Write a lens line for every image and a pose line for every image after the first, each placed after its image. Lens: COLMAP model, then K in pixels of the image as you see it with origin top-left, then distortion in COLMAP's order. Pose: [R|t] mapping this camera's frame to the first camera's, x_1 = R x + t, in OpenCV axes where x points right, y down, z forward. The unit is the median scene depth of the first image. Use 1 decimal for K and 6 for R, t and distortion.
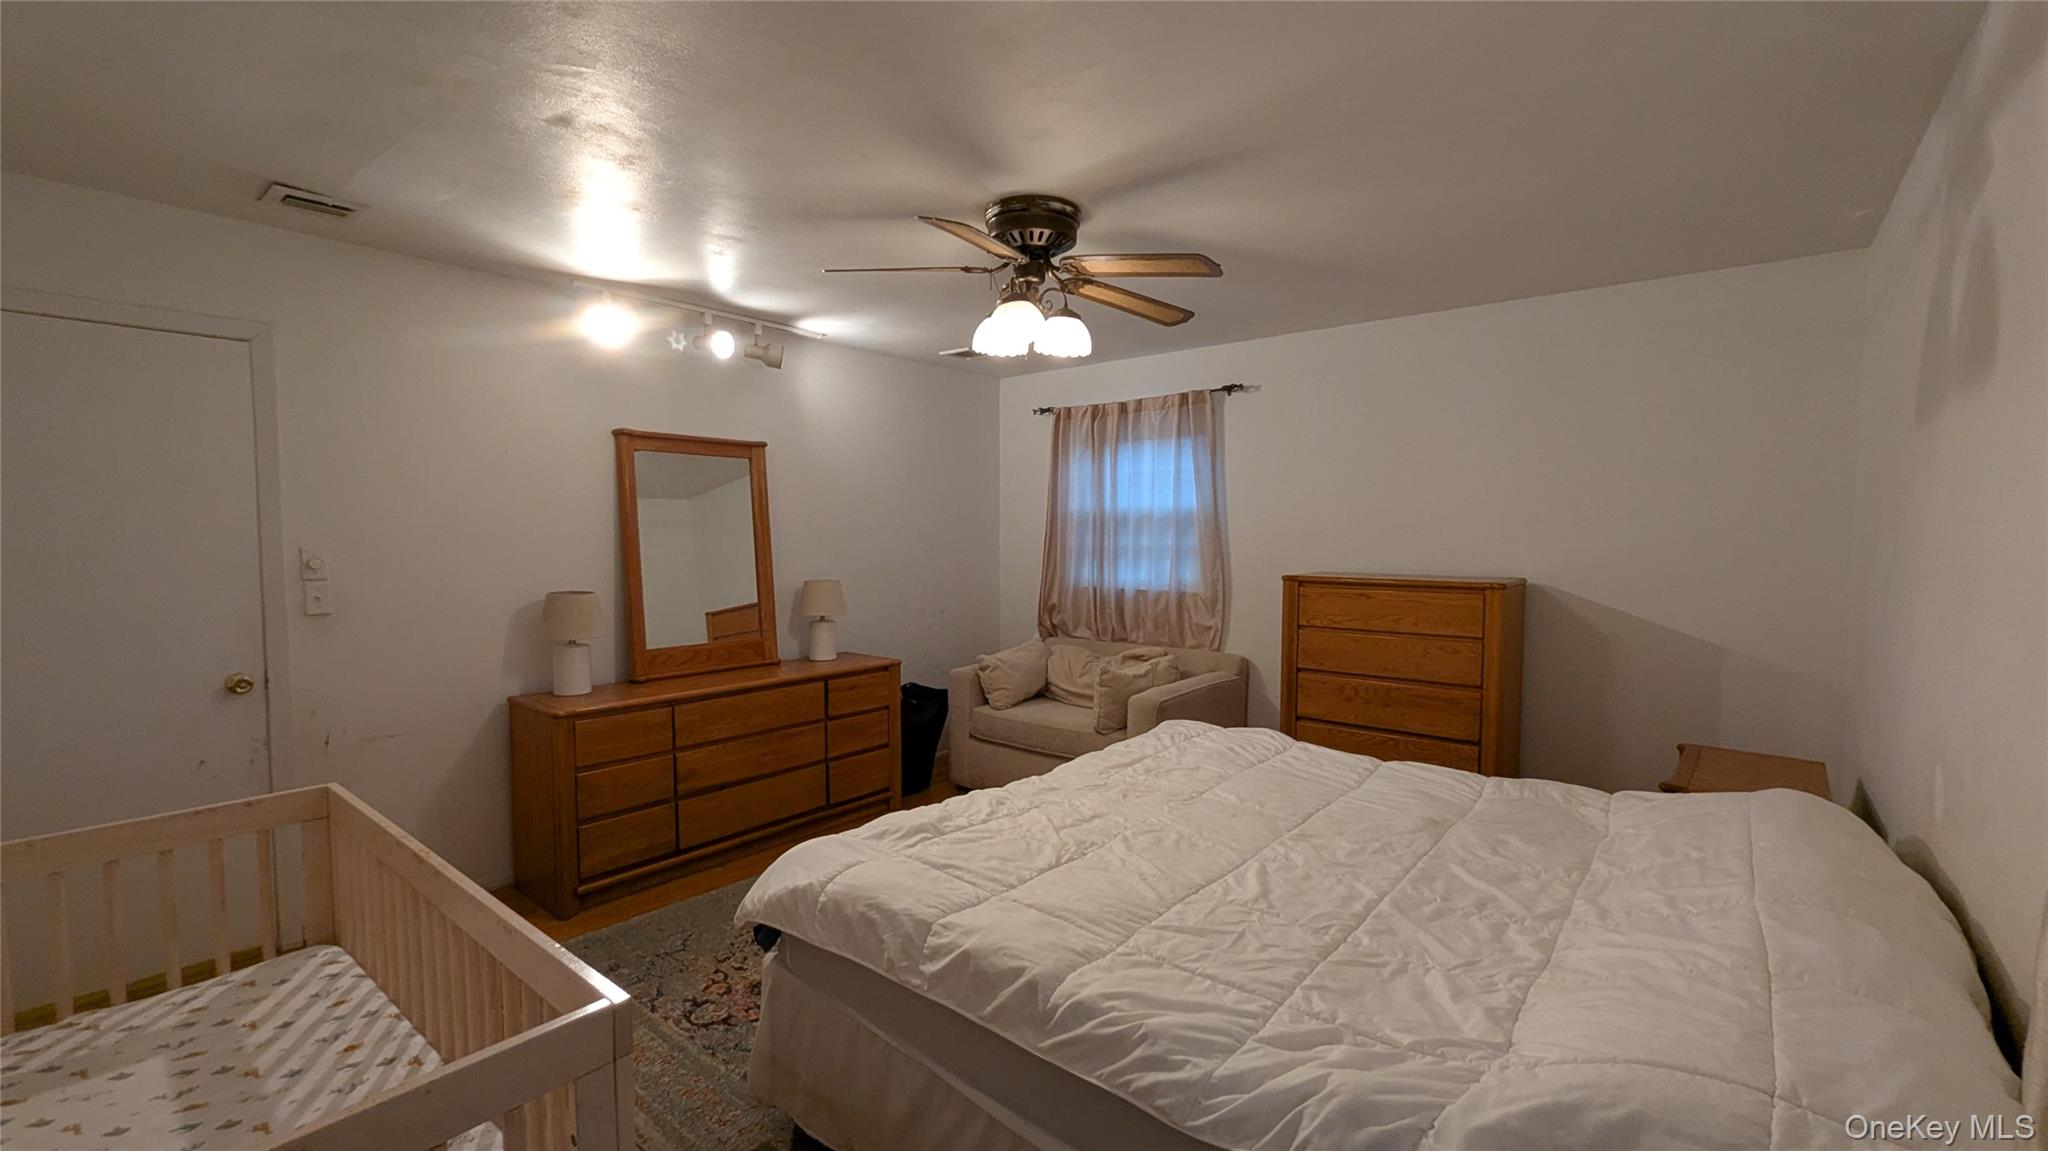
lens RADIAL K [[842.3, 0, 1031.1], [0, 842.3, 579.1], [0, 0, 1]] dist [-0.000747, 0.000397]
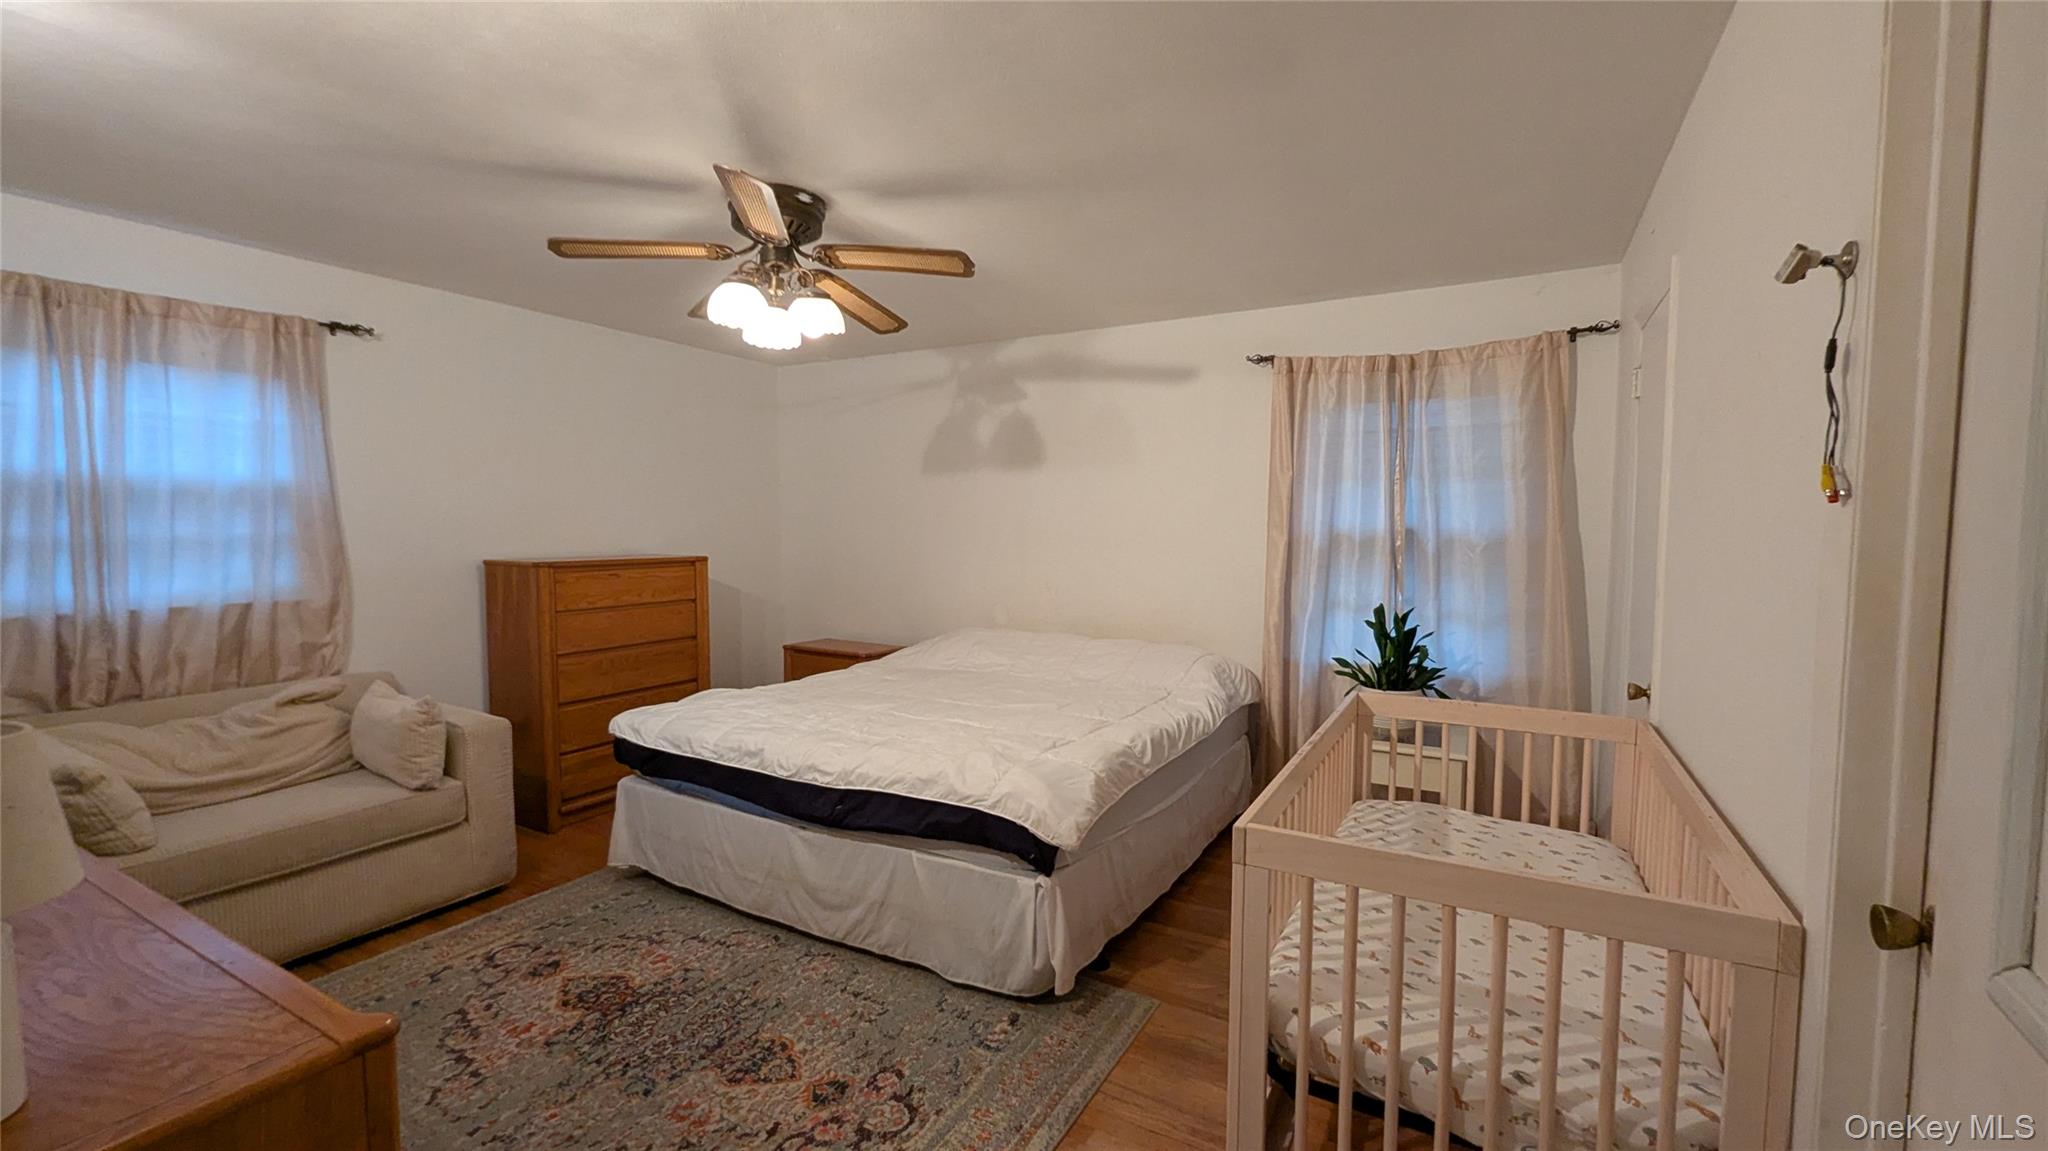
lens RADIAL K [[842.3, 0, 1024.1], [0, 842.3, 578.0], [0, 0, 1]] dist [-0.000747, 0.000397]
pose [[-0.171113, -0.062005, 0.983298, -0.931679], [0.050823, 0.996134, 0.071659, -0.034402], [-0.983940, 0.062236, -0.167301, 0.785057]]
